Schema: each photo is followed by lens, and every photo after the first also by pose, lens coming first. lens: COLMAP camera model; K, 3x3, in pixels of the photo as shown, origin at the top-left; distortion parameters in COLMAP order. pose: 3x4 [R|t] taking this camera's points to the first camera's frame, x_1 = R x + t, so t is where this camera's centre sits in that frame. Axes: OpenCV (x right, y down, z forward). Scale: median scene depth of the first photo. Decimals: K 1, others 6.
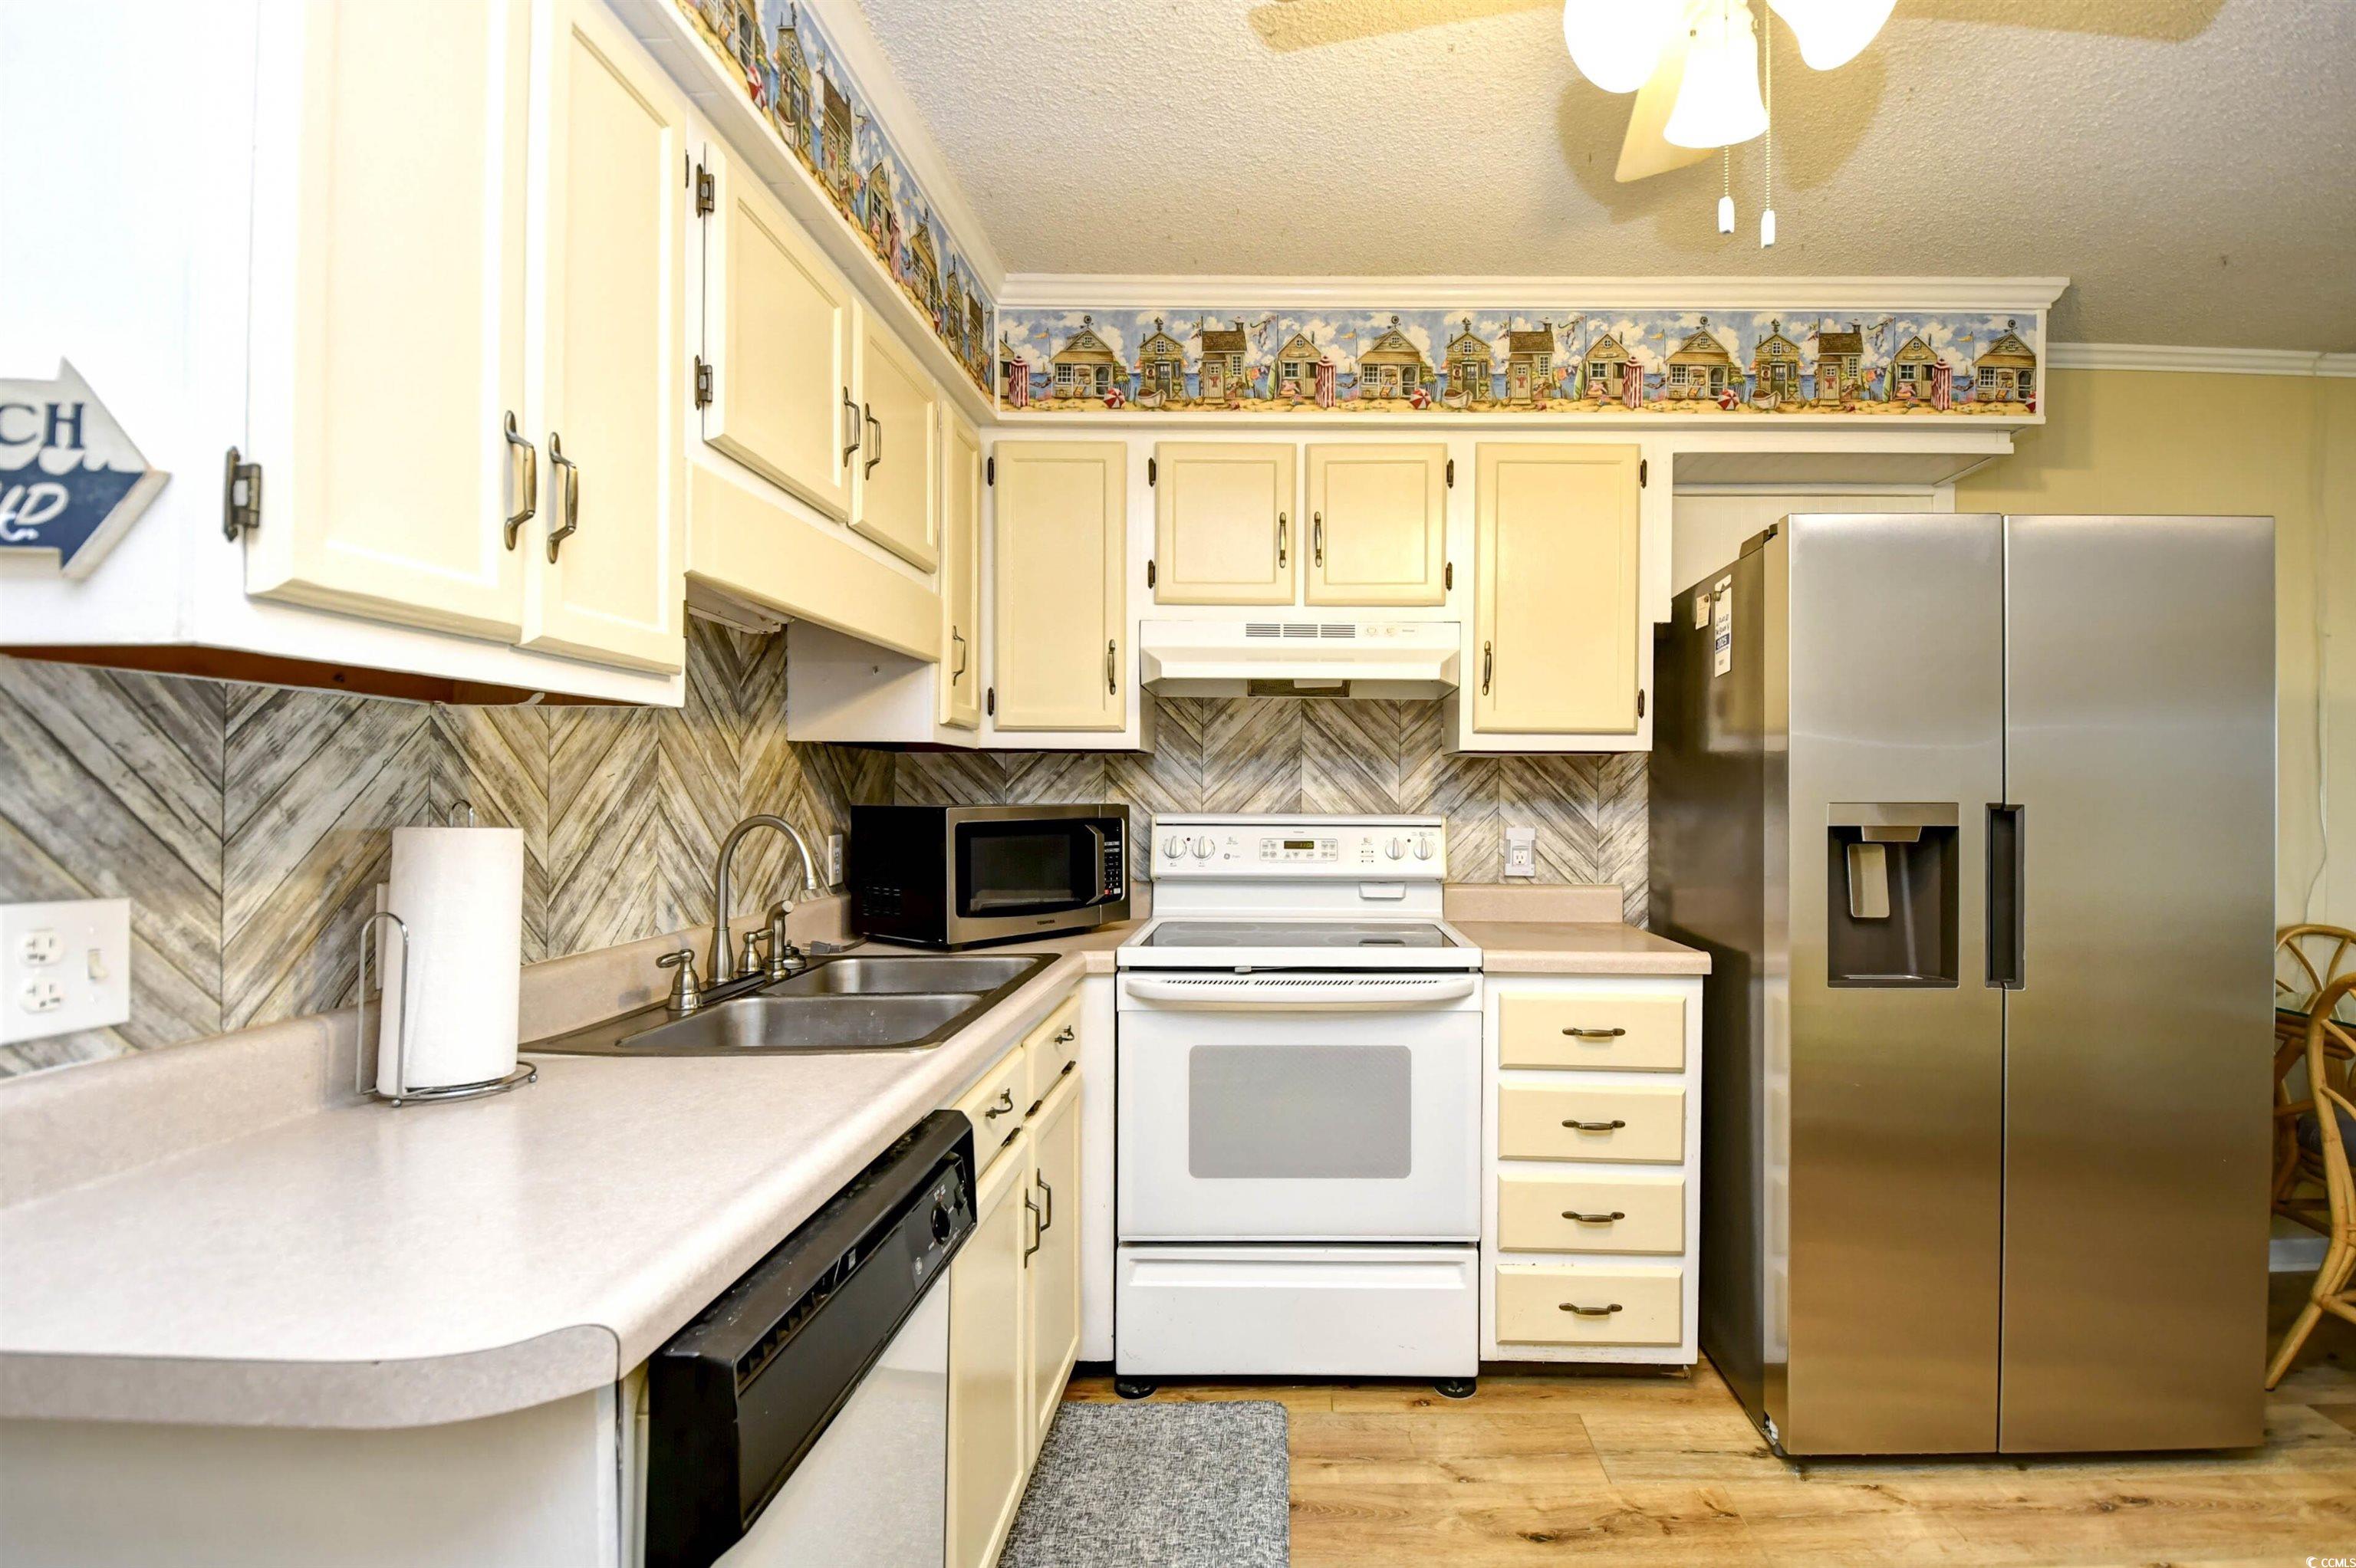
lens RADIAL K [[1077.8, 0, 1257.0], [0, 1077.8, 802.8], [0, 0, 1]] dist [-0.013521, -0.004499]
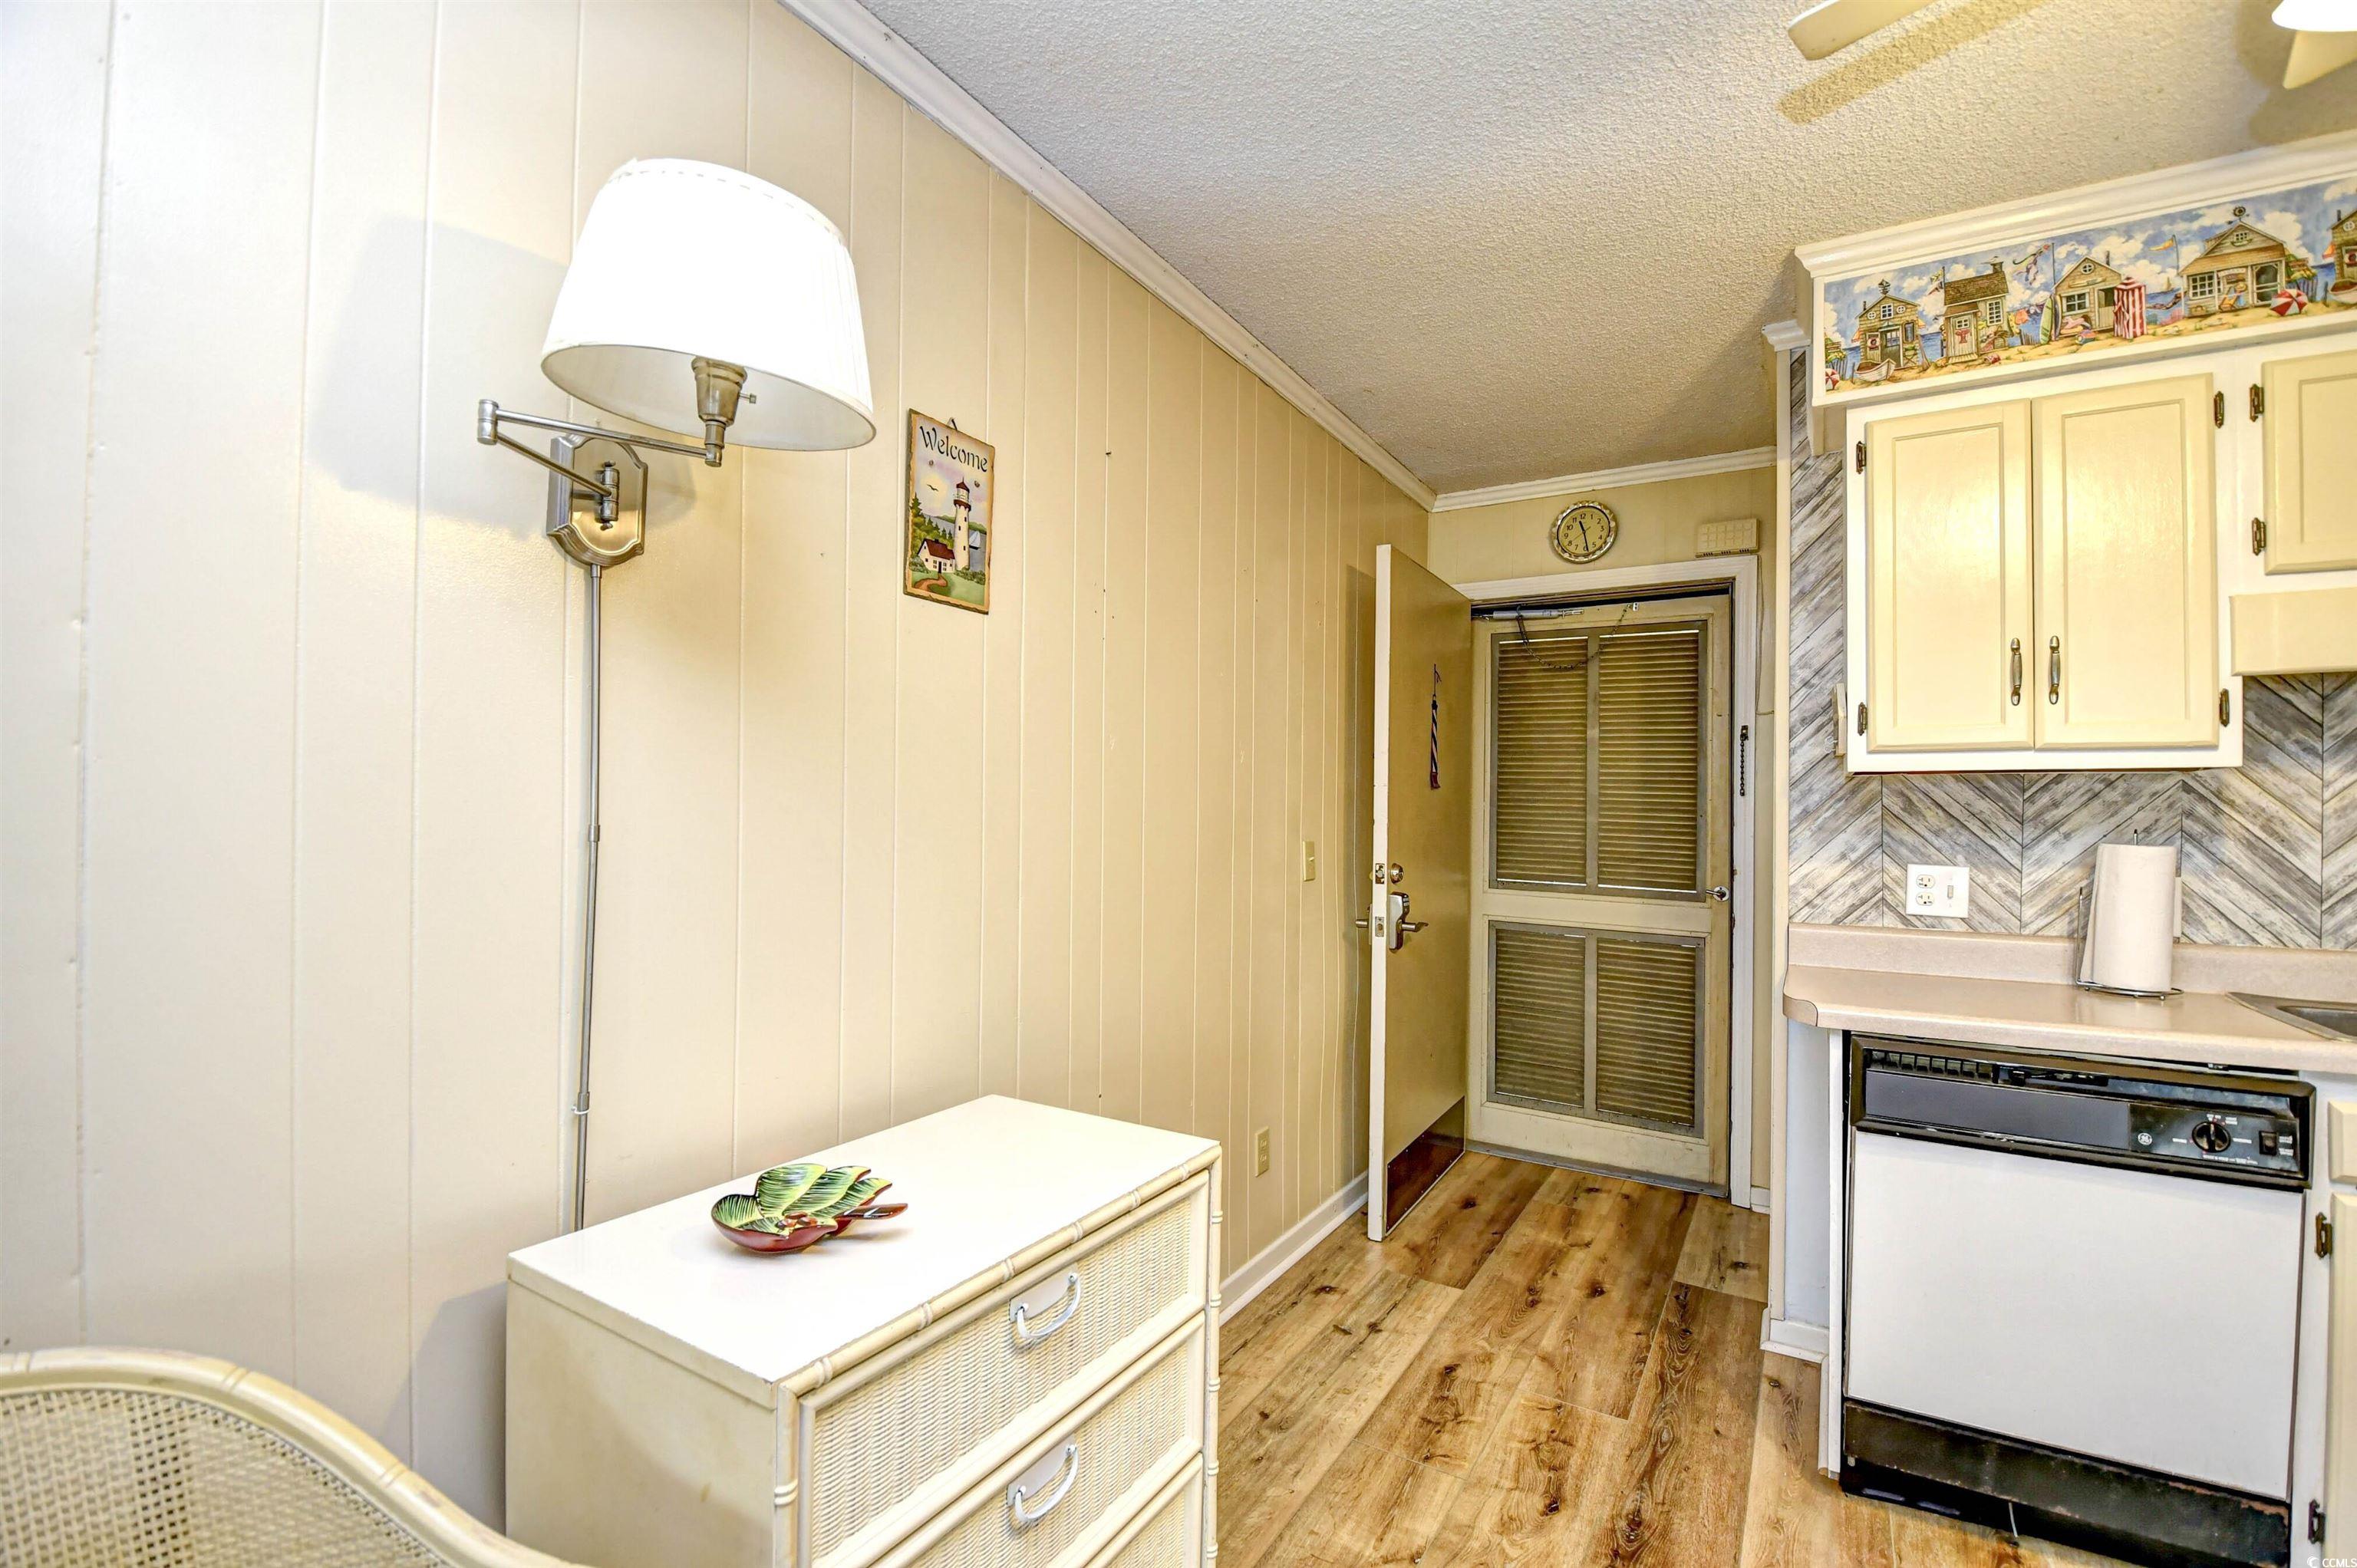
lens RADIAL K [[1034.0, 0, 1179.2], [0, 1034.0, 800.7], [0, 0, 1]] dist [0.002645, -0.014464]
pose [[-0.523058, -0.022754, -0.851993, 0.840791], [-0.020082, 0.999695, -0.014370, 0.003565], [0.852060, 0.009594, -0.523356, 0.301833]]
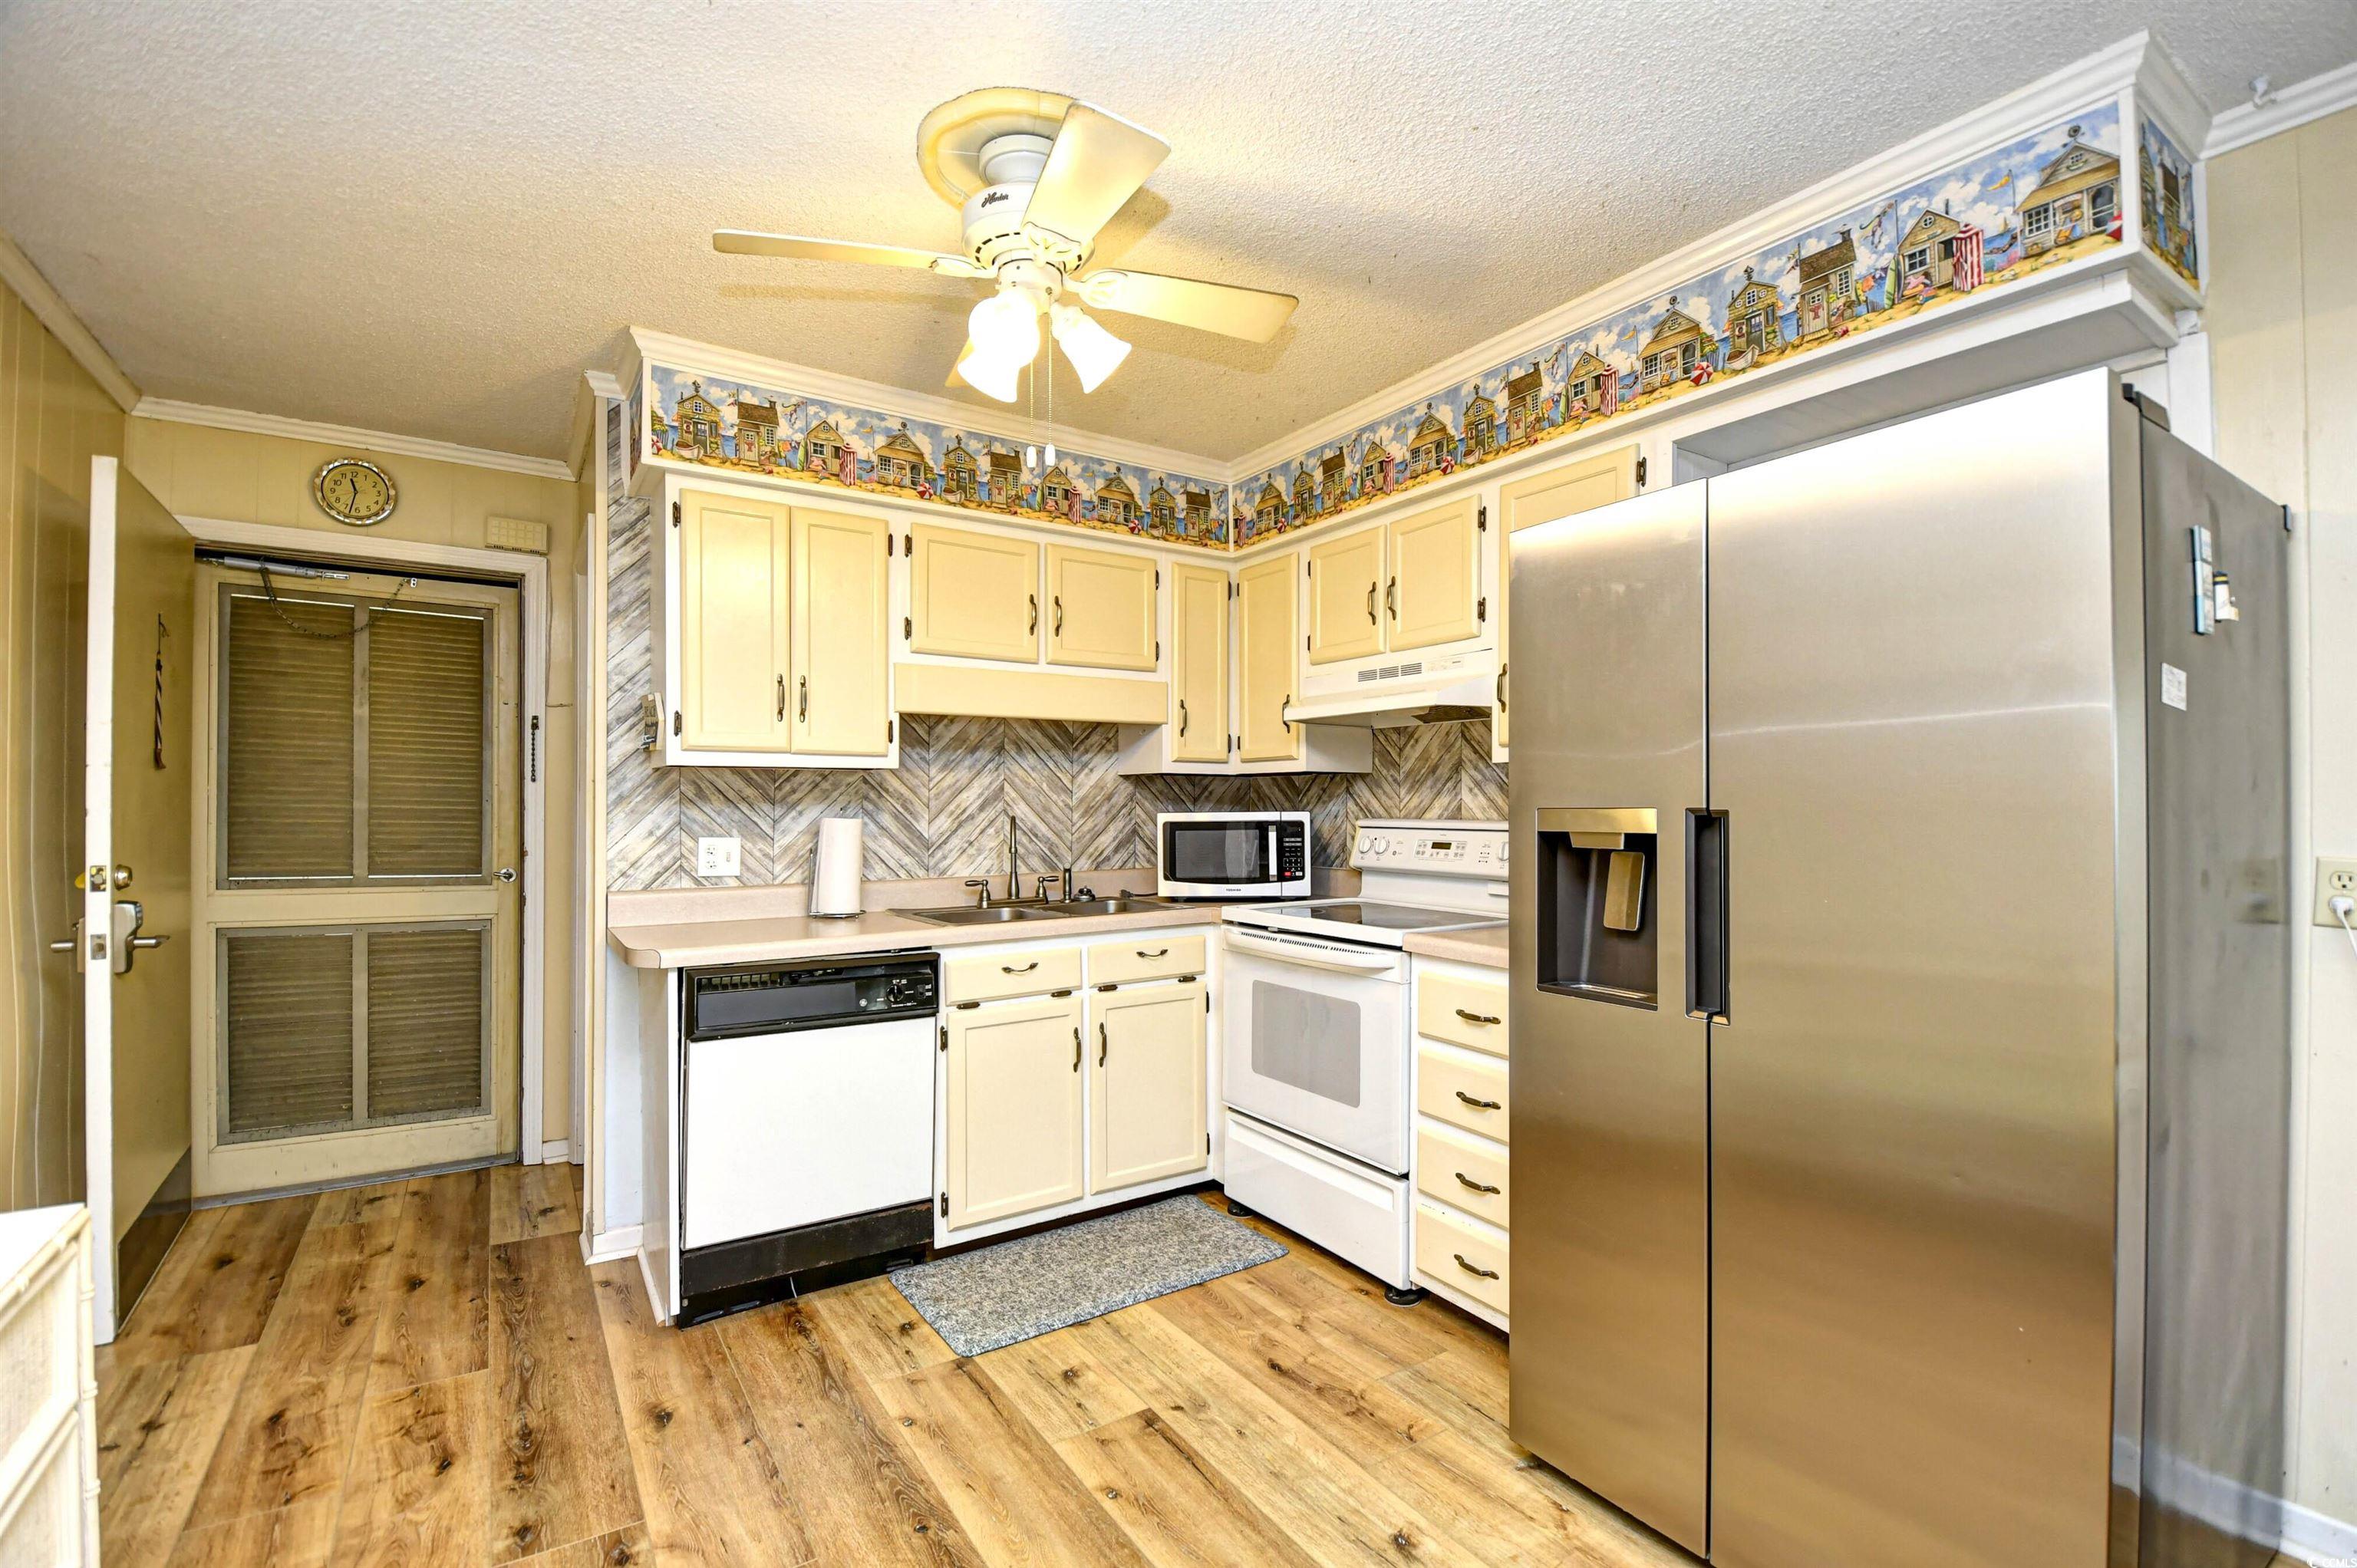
lens RADIAL K [[1034.0, 0, 1196.4], [0, 1034.0, 799.6], [0, 0, 1]] dist [0.002645, -0.014464]
pose [[0.562099, -0.008654, -0.827025, 1.039643], [-0.002591, 0.999922, -0.012225, 0.003550], [0.827066, 0.009014, 0.562033, 0.160523]]
